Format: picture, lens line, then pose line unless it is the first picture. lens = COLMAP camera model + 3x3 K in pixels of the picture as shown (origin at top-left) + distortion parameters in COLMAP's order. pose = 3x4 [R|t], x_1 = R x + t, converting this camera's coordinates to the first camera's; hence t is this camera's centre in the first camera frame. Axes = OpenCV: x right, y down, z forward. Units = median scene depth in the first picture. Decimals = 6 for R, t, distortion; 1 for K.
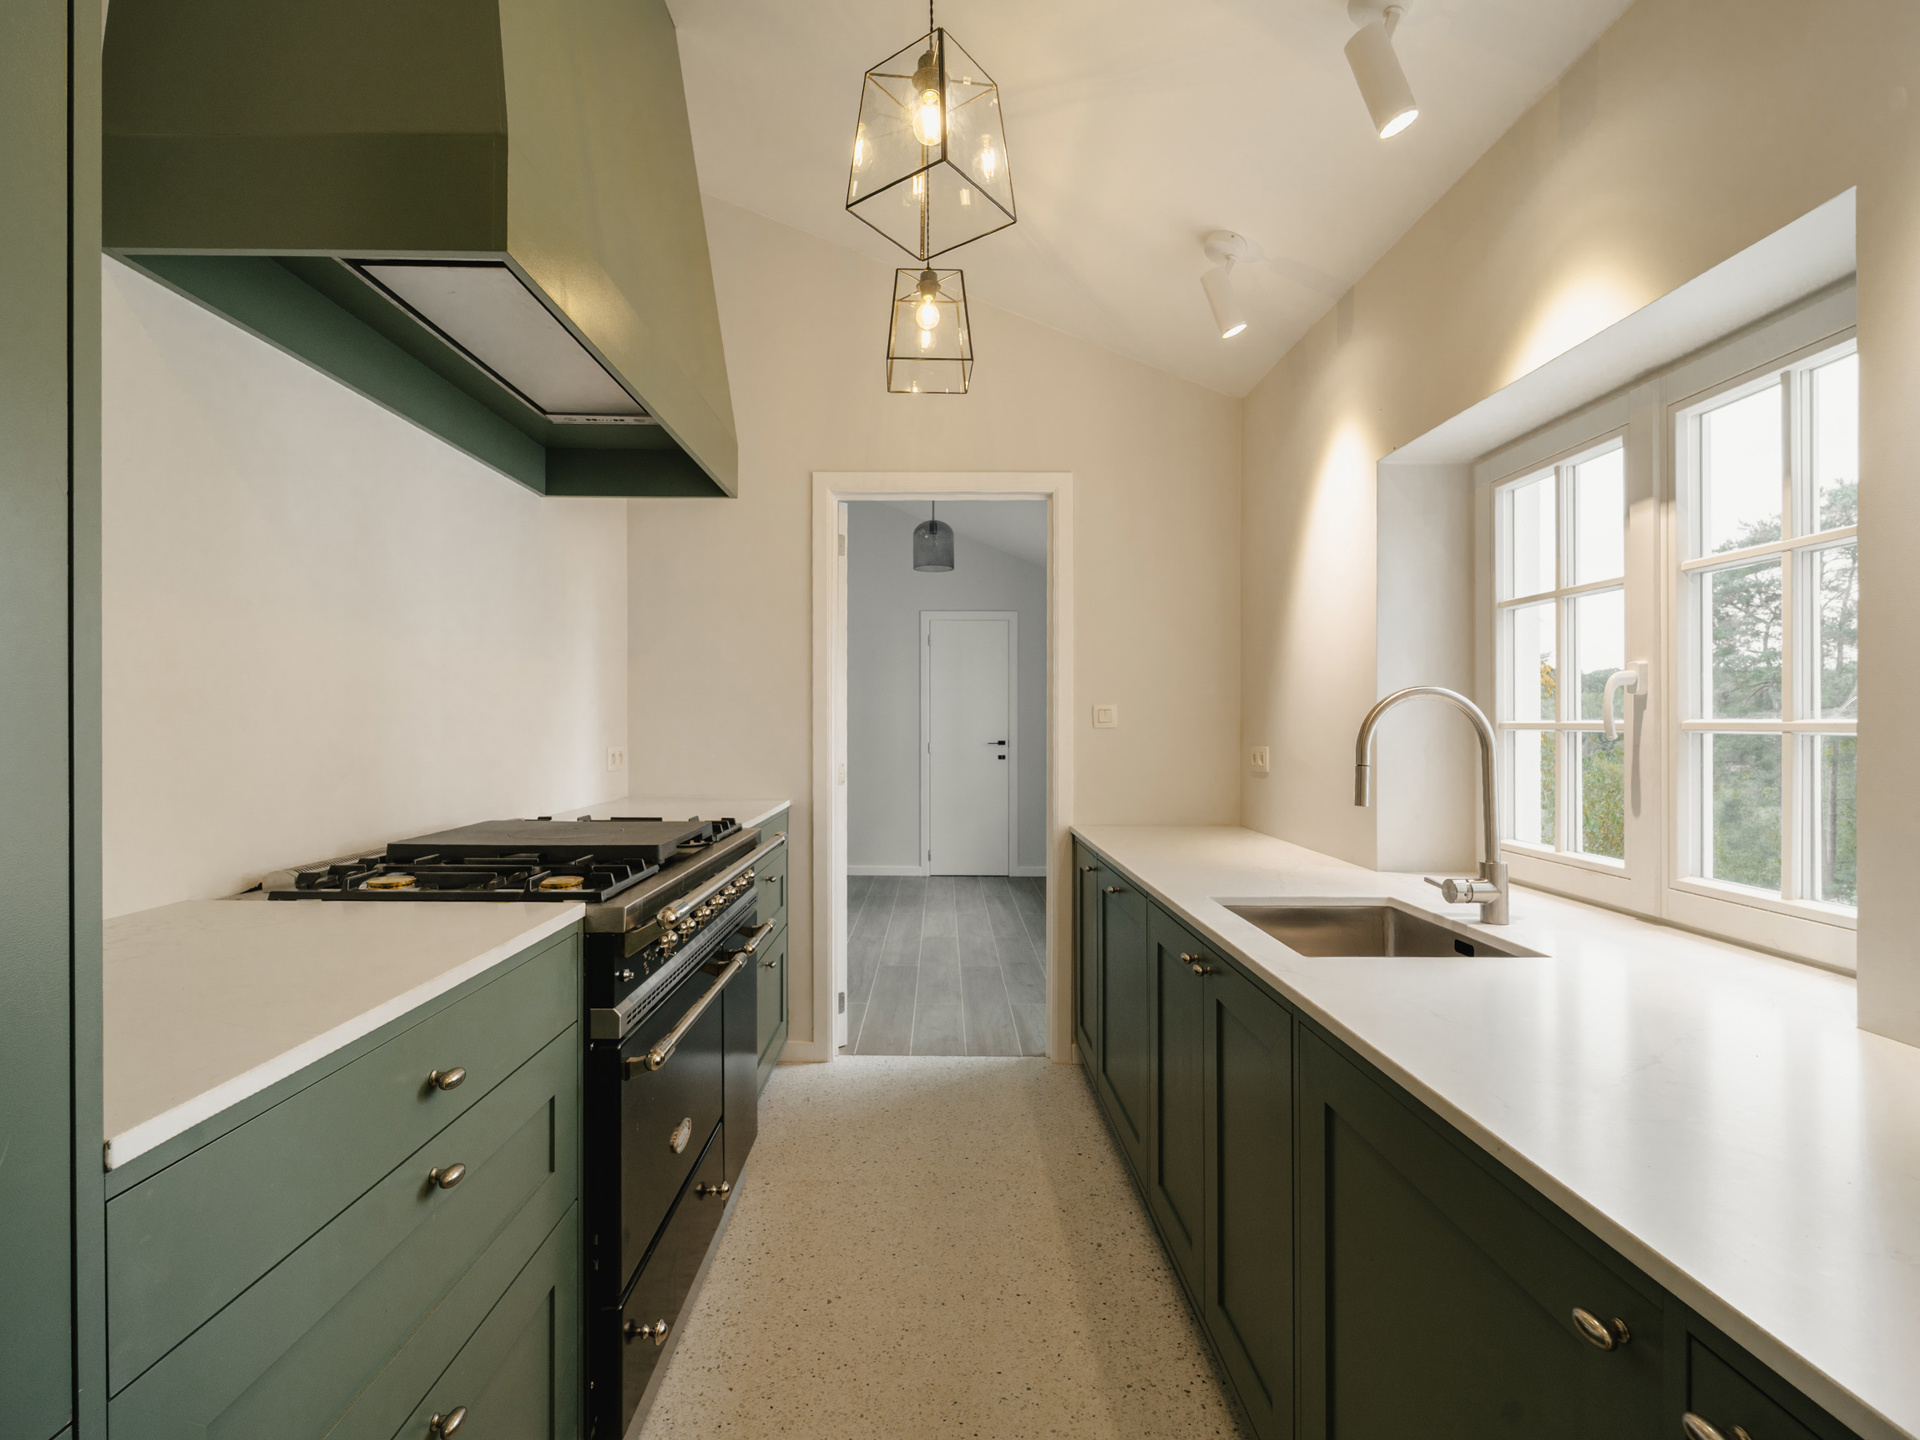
lens RADIAL K [[856.6, 0, 964.3], [0, 856.6, 733.3], [0, 0, 1]] dist [-0.000218, -0.000128]
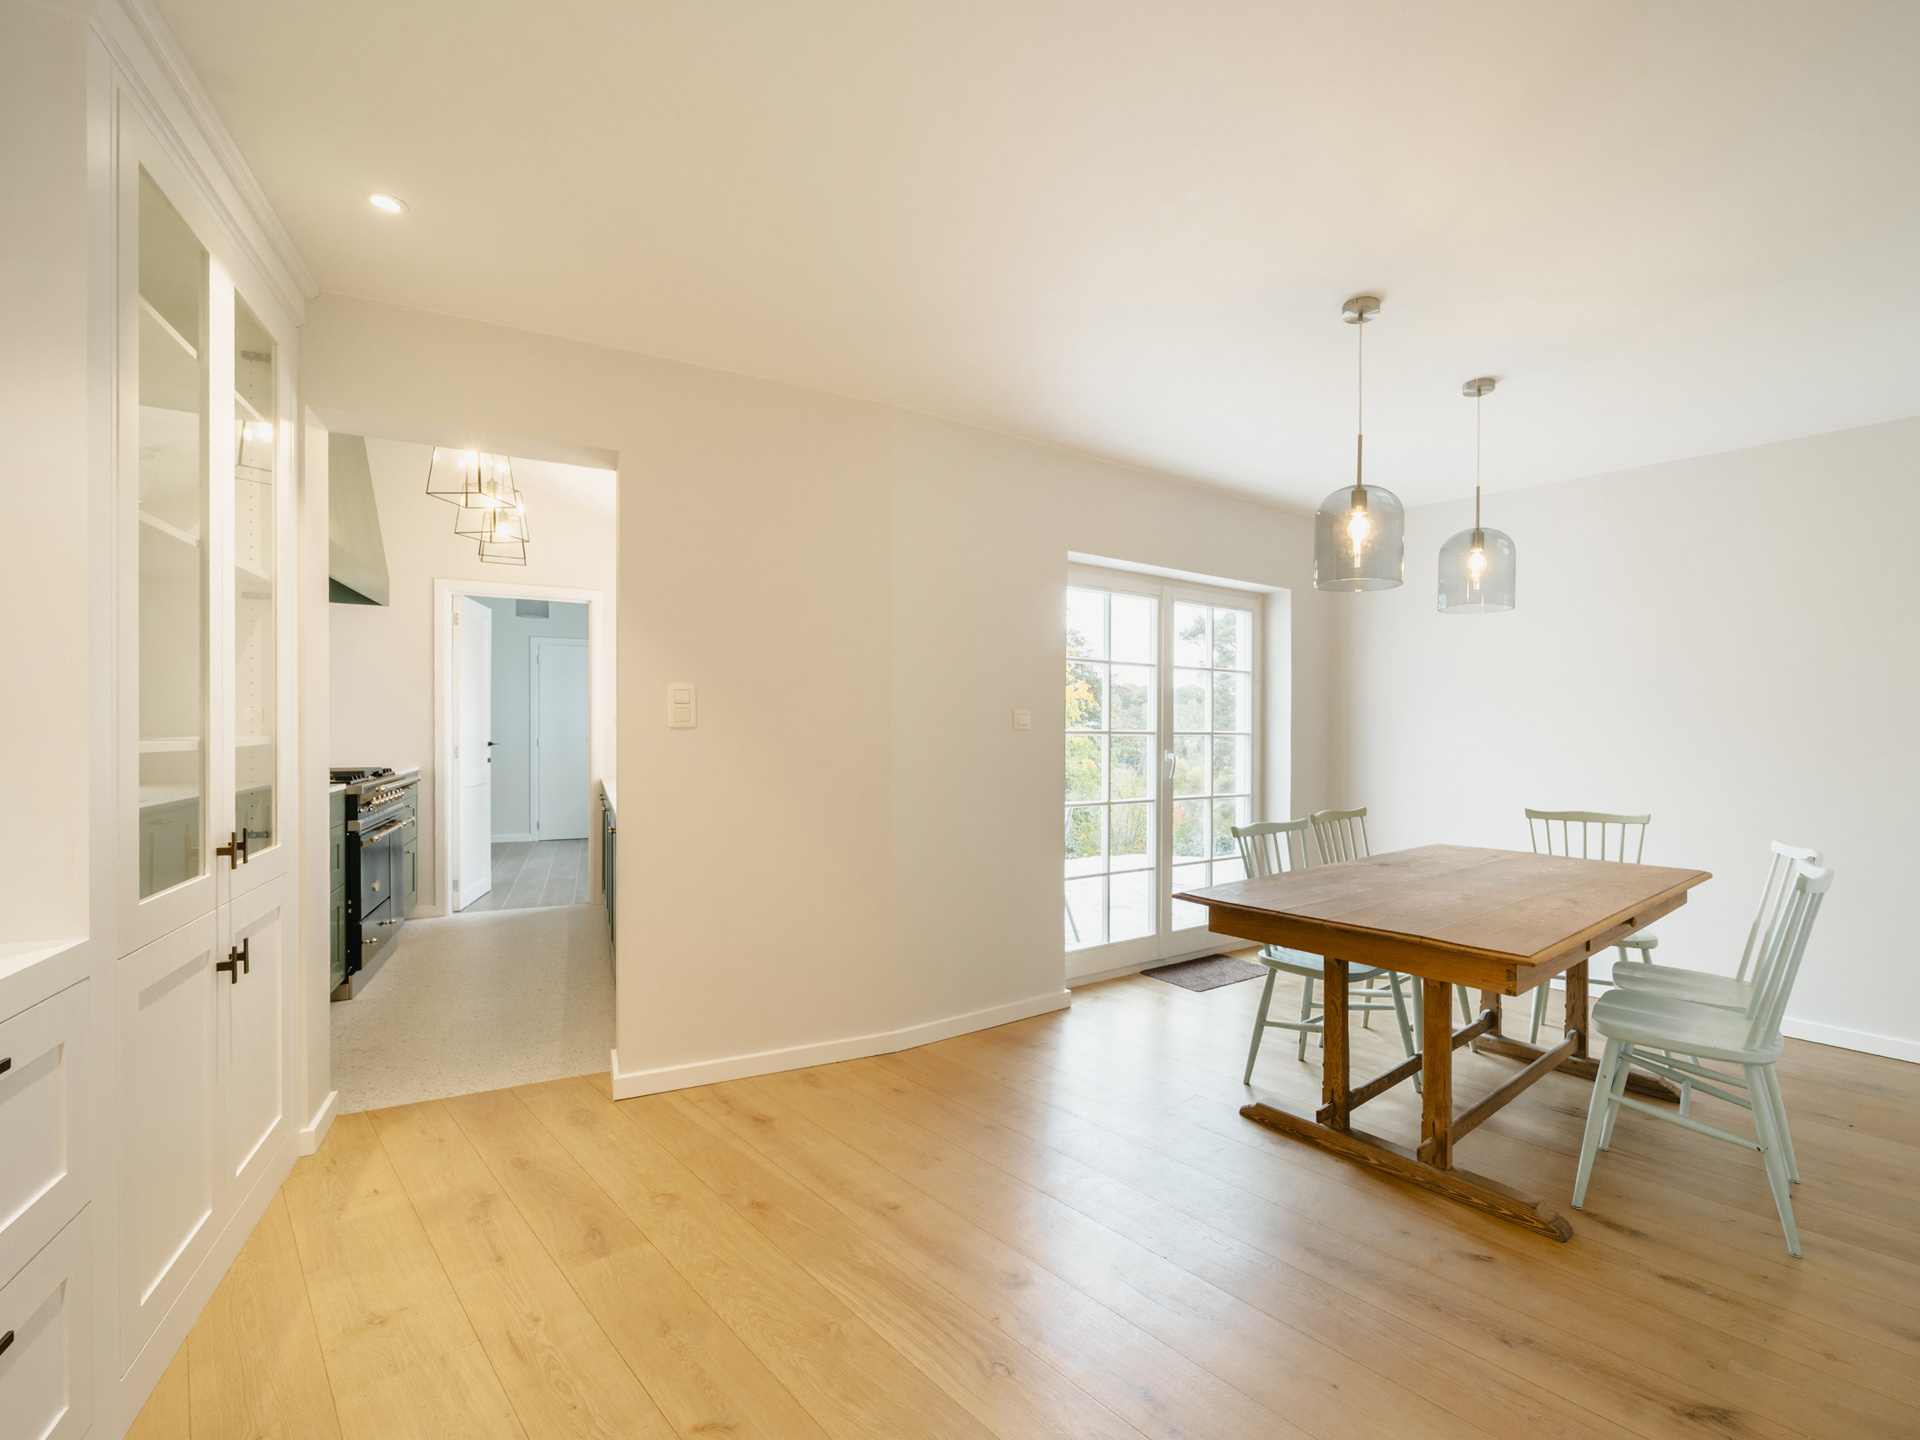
lens RADIAL K [[764.4, 0, 964.9], [0, 764.4, 757.2], [0, 0, 1]] dist [0.014369, -0.000019]
pose [[0.905395, -0.001951, 0.424566, 0.137545], [-0.009625, 0.999638, 0.025120, 0.007610], [-0.424461, -0.026830, 0.905049, -0.886714]]
